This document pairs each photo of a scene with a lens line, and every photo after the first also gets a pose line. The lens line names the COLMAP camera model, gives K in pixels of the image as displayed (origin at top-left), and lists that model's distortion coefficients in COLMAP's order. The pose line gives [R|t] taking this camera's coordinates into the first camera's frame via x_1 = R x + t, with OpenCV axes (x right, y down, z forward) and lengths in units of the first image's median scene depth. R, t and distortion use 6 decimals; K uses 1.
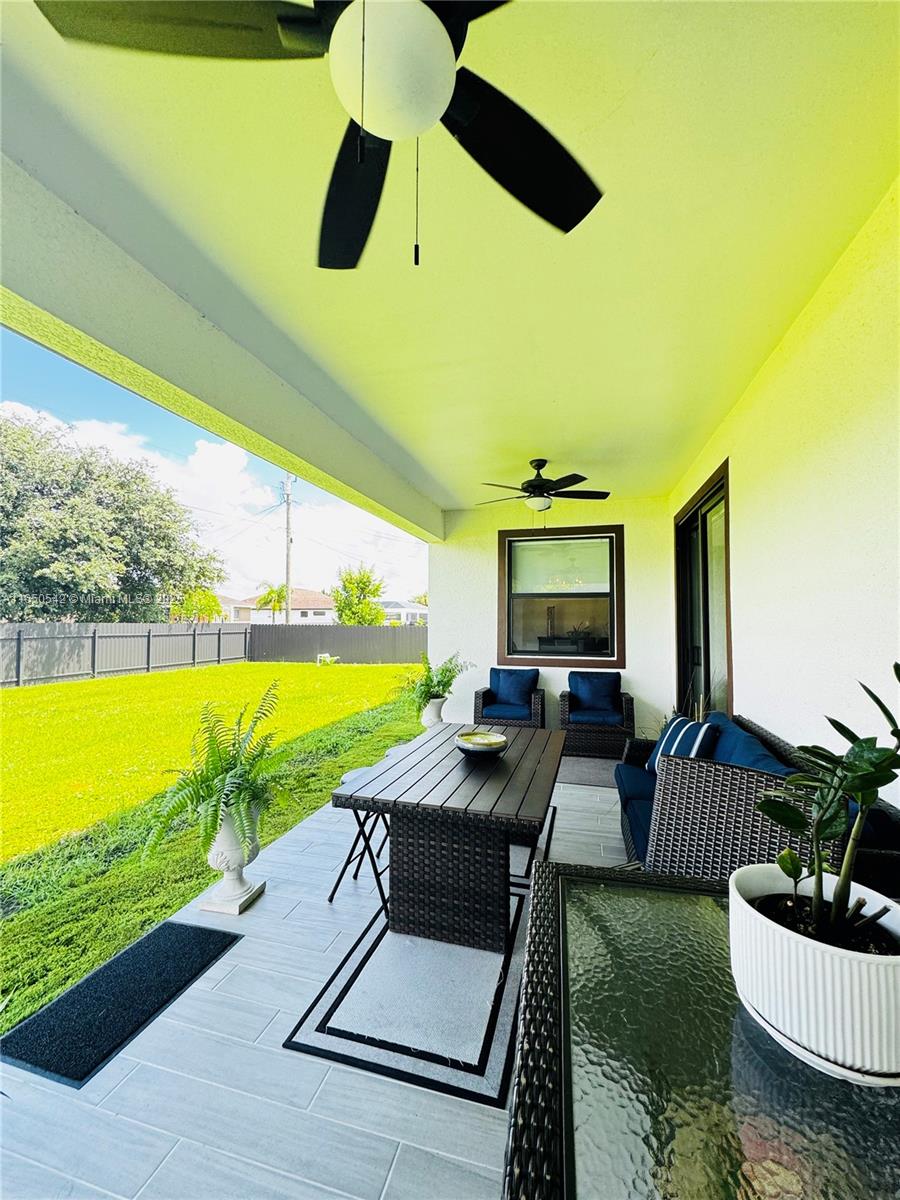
lens RADIAL K [[478.2, 0, 450.0], [0, 478.2, 600.0], [0, 0, 1]] dist [0.000031, 0.000188]
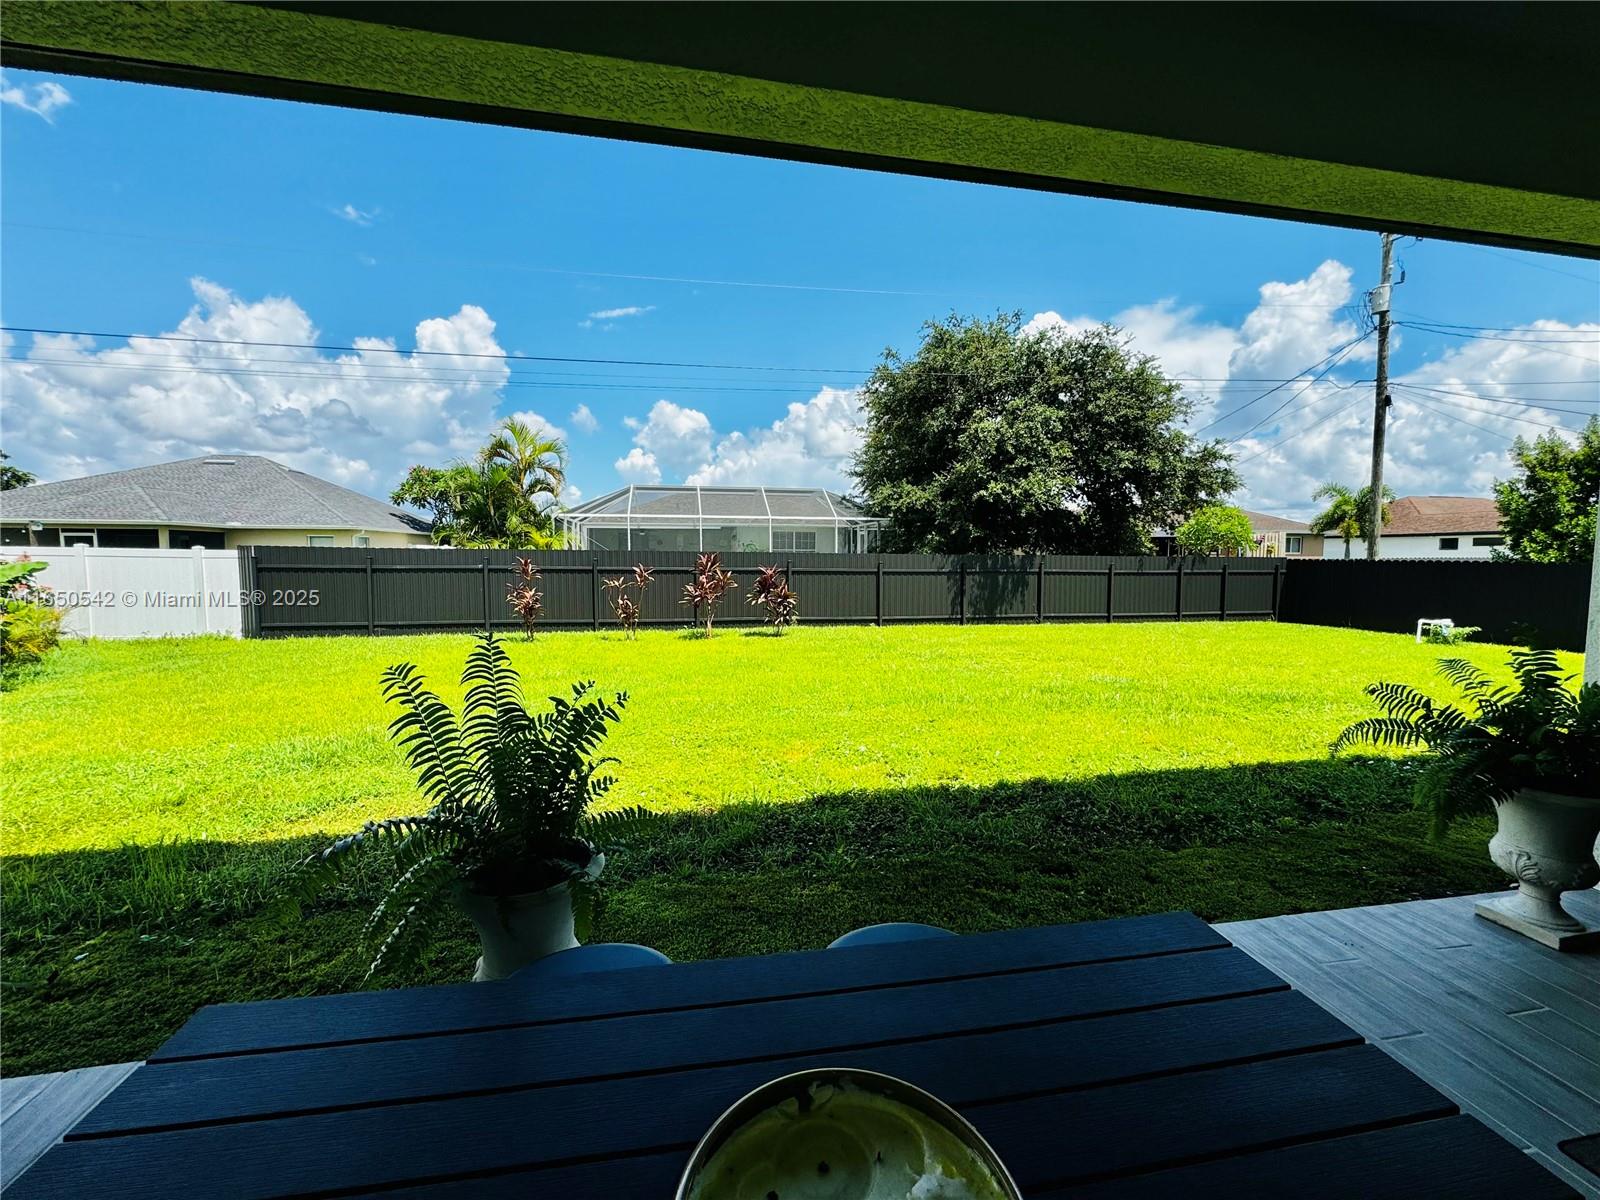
lens RADIAL K [[637.0, 0, 800.0], [0, 637.0, 600.0], [0, 0, 1]] dist [-0.001064, -0.000120]
pose [[0.442344, 0.060369, -0.894811, 0.090846], [0.037542, 0.995611, 0.085728, 0.038748], [0.896059, -0.071514, 0.438137, 0.391981]]
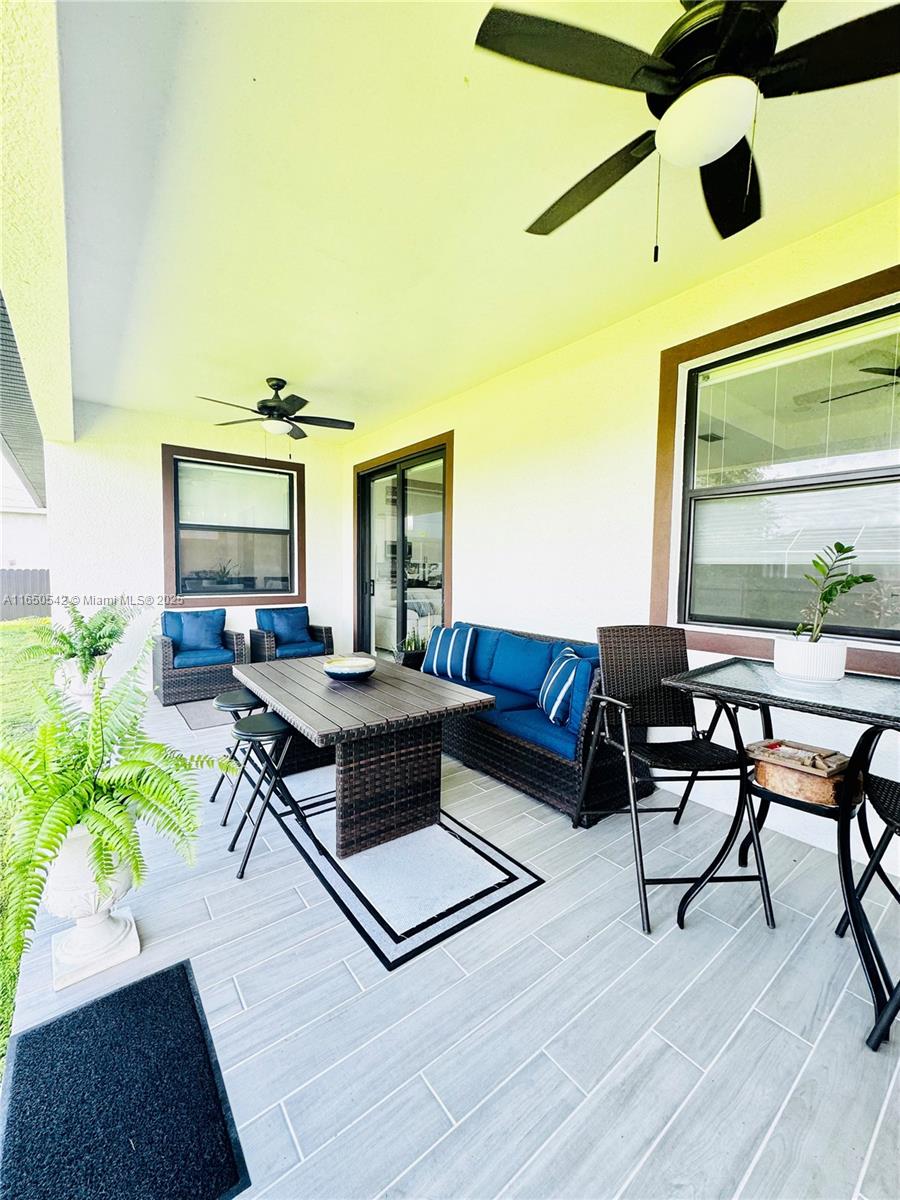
lens RADIAL K [[477.7, 0, 451.0], [0, 477.7, 599.0], [0, 0, 1]] dist [-0.001064, -0.000120]
pose [[0.601057, -0.048753, 0.797718, -0.261899], [-0.040649, 0.994981, 0.091436, 0.022843], [-0.798172, -0.087385, 0.596058, 0.100772]]
